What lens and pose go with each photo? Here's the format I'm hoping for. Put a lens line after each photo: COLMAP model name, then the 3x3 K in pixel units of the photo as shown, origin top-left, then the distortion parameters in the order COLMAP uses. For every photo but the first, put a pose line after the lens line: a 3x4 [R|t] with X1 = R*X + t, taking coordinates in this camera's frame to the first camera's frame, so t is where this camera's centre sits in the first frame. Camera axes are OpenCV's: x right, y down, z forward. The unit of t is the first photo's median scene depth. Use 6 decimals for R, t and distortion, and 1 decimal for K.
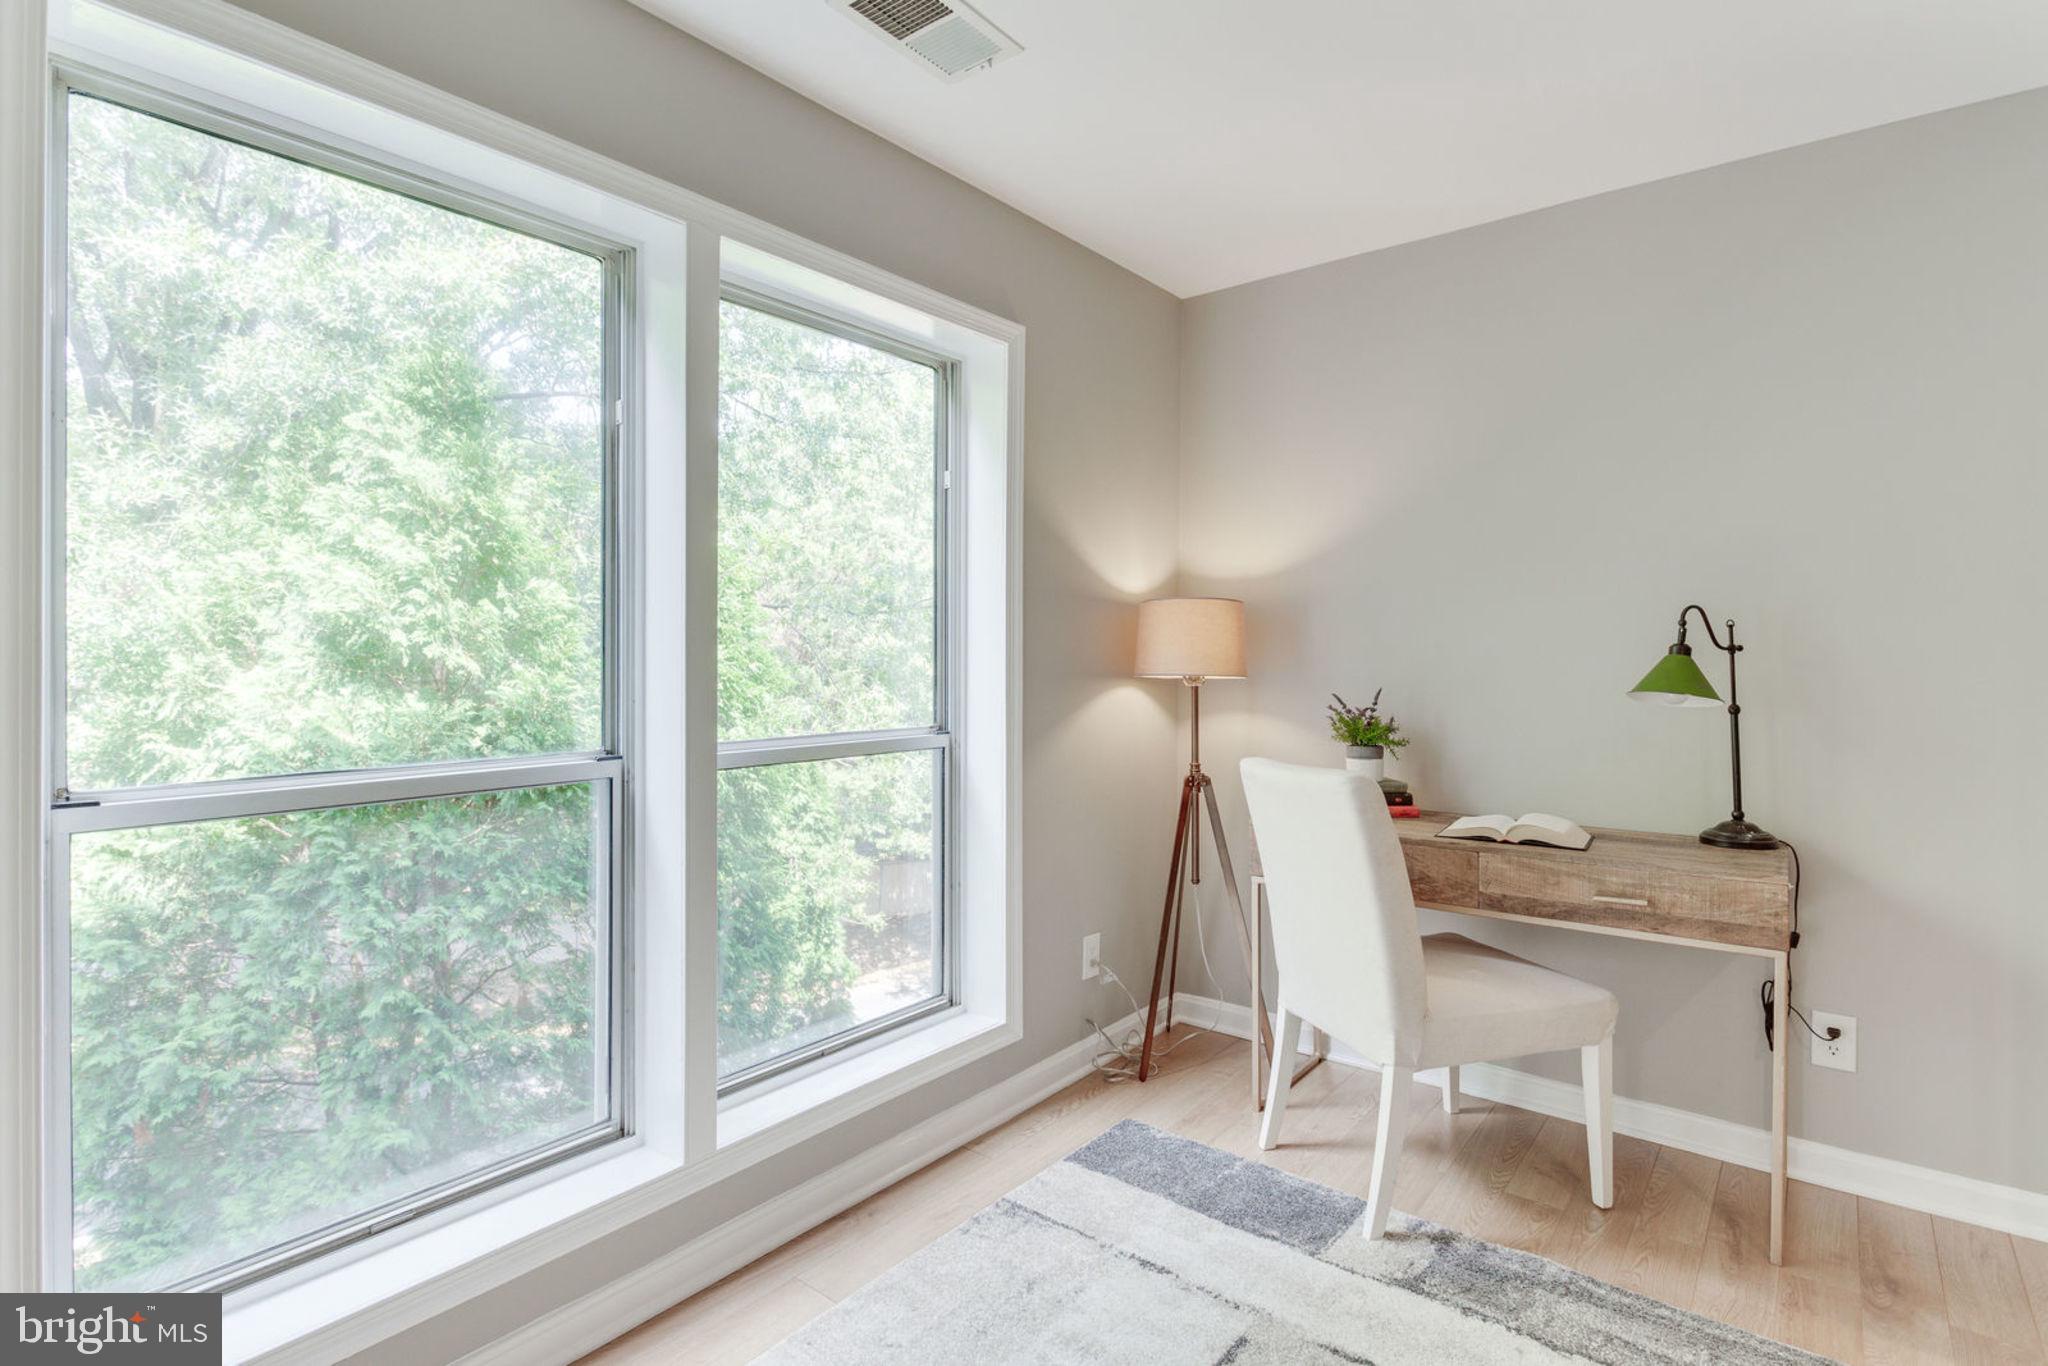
lens RADIAL K [[1011.7, 0, 1008.9], [0, 1011.7, 654.6], [0, 0, 1]] dist [0.013319, -0.011927]
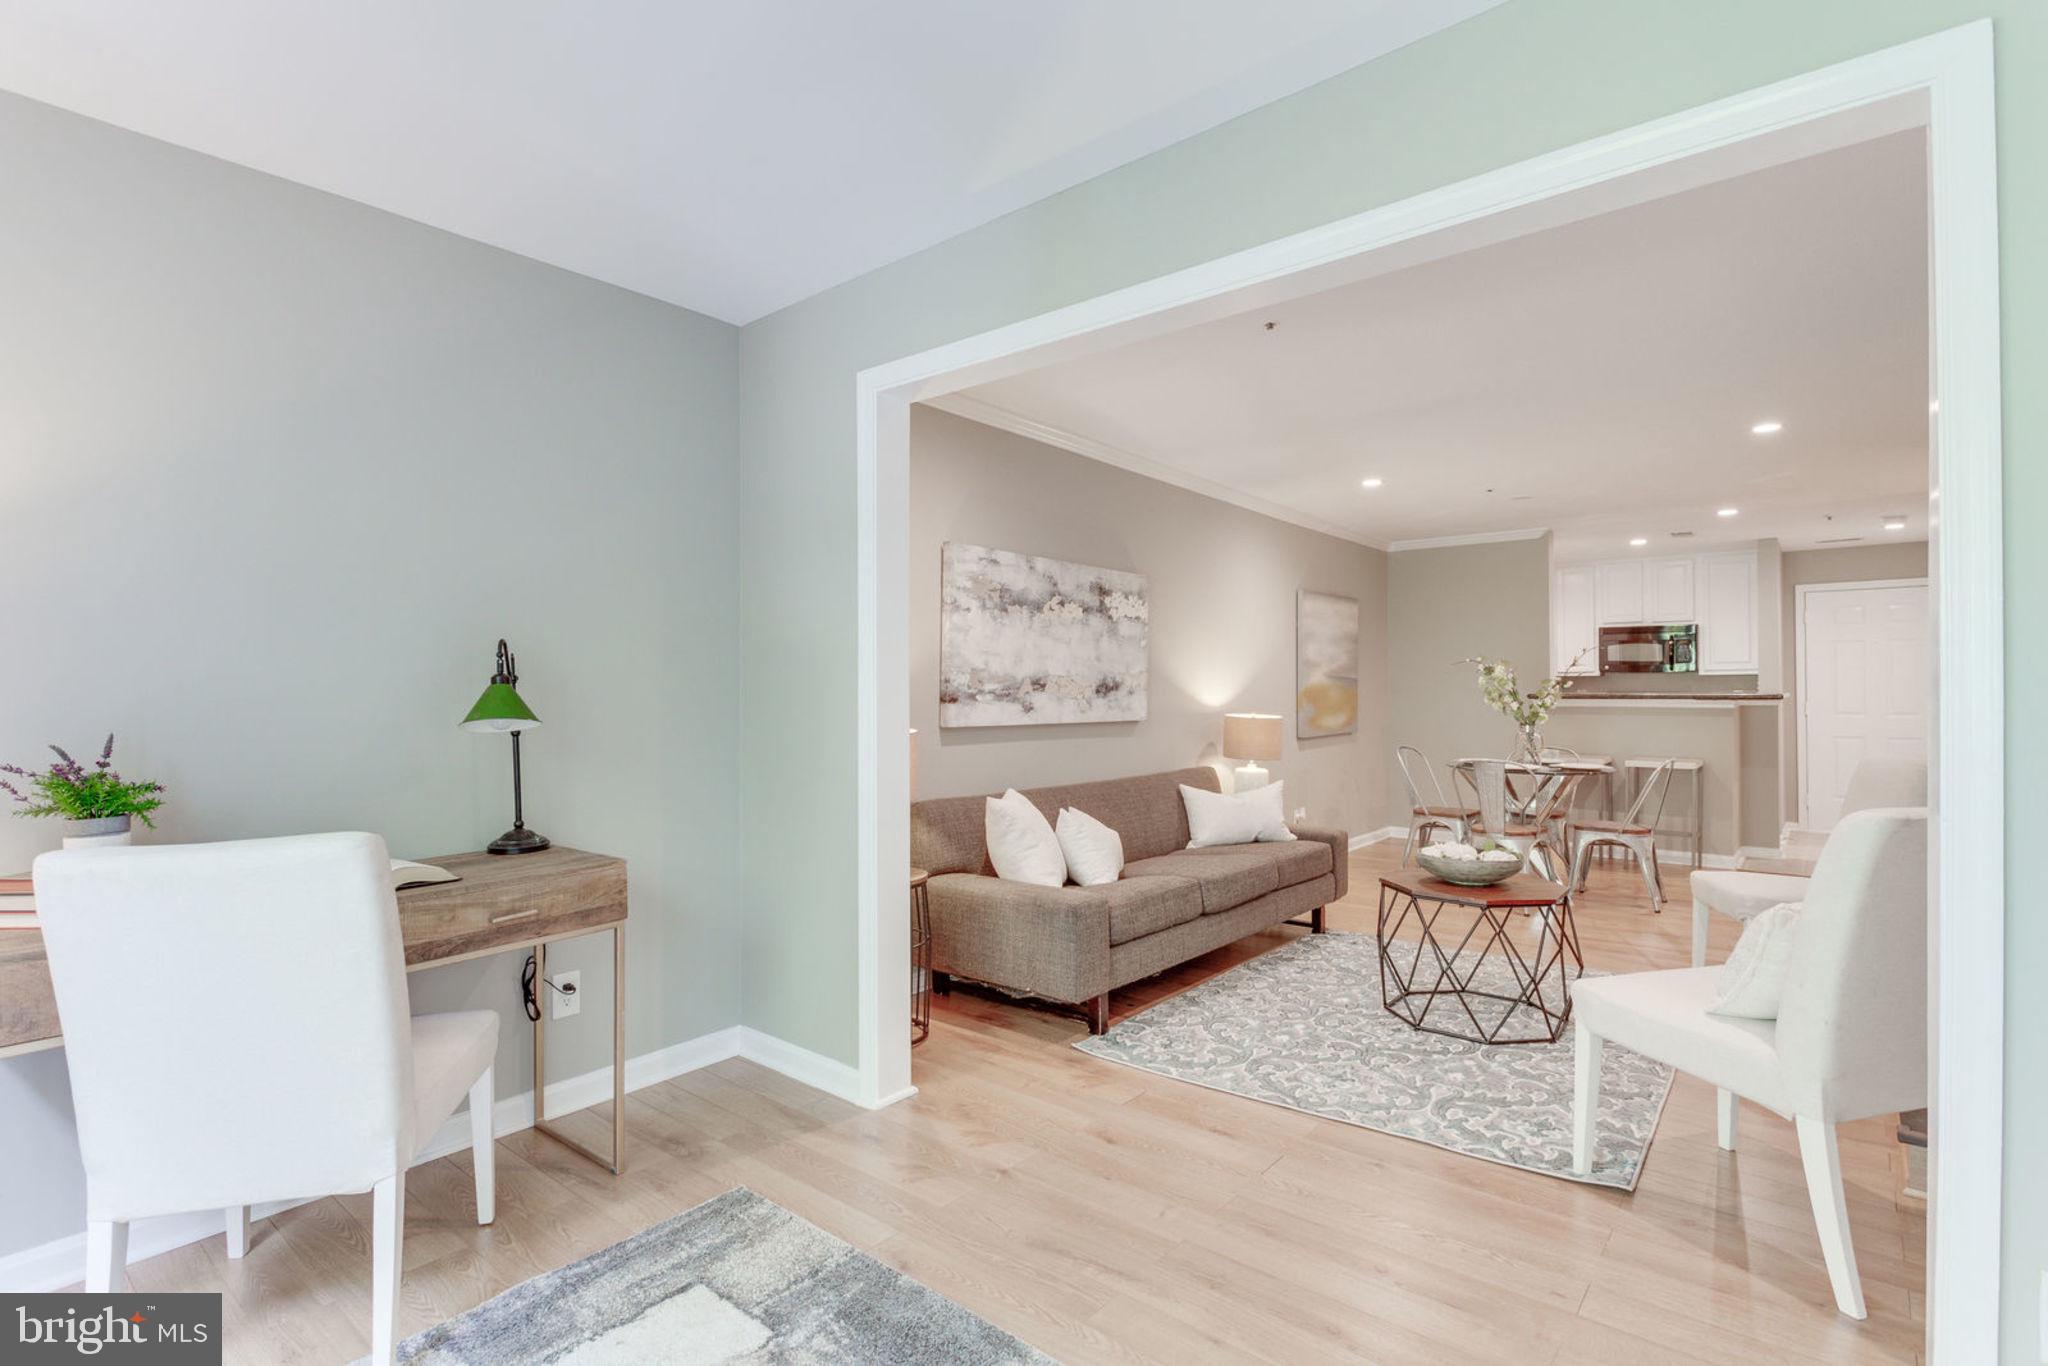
lens RADIAL K [[980.0, 0, 1023.1], [0, 980.0, 681.4], [0, 0, 1]] dist [0.014726, -0.010201]
pose [[0.015135, -0.000697, 0.999885, -0.378197], [0.007688, 0.999970, 0.000580, 0.000779], [-0.999856, 0.007679, 0.015140, 0.412372]]
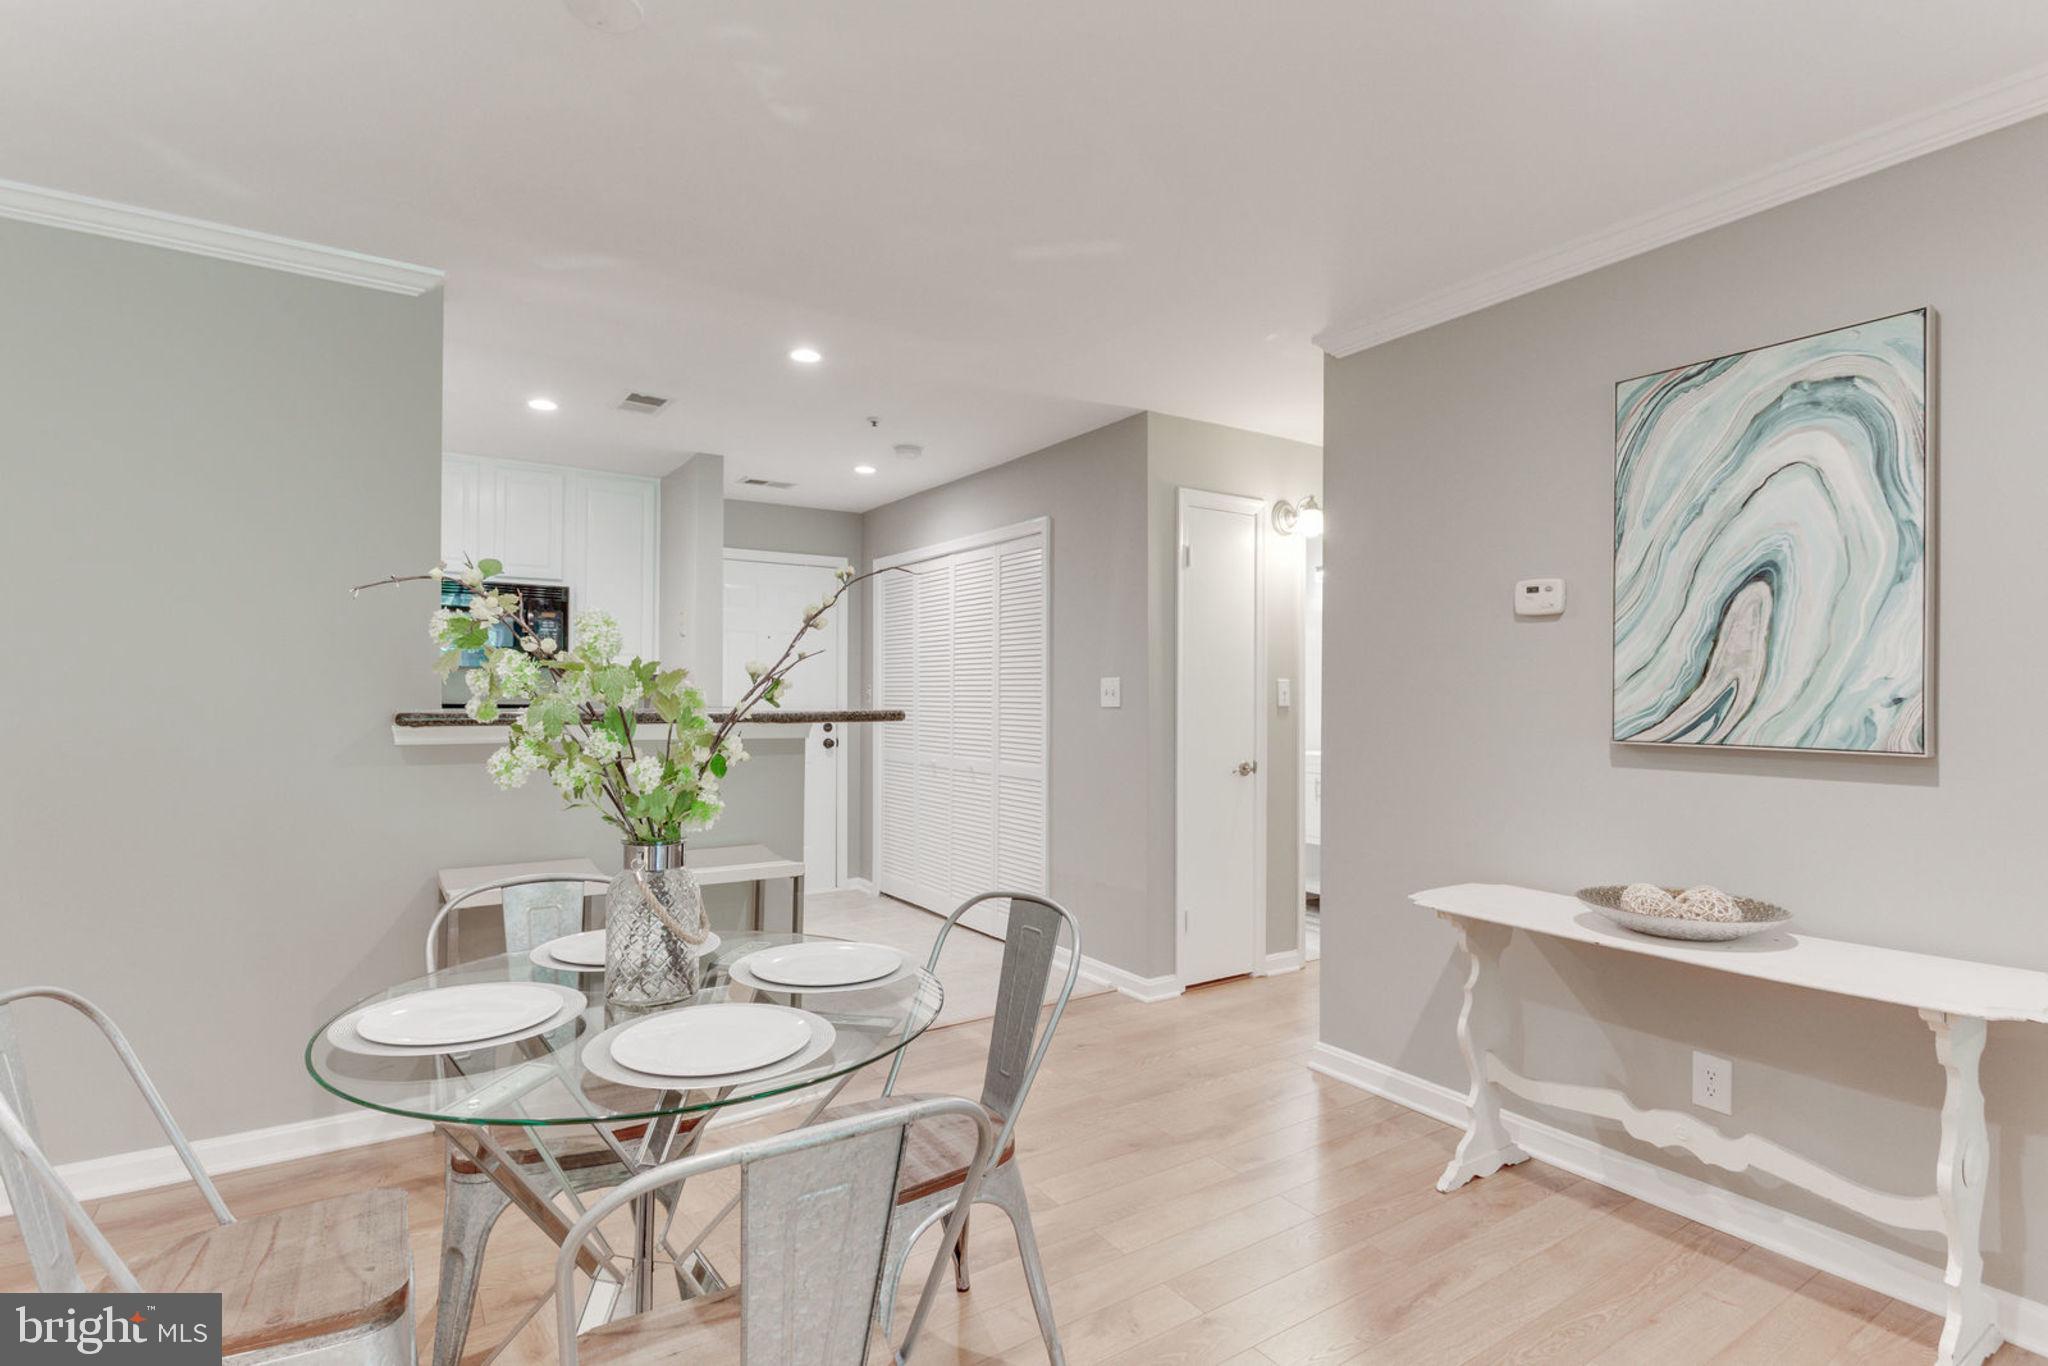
lens RADIAL K [[991.4, 0, 1023.8], [0, 991.4, 686.0], [0, 0, 1]] dist [0.004912, 0.000221]
pose [[-0.953714, -0.011854, 0.300481, 1.708660], [-0.013088, 0.999912, -0.002093, 0.017243], [-0.300430, -0.005929, -0.953785, -0.270697]]
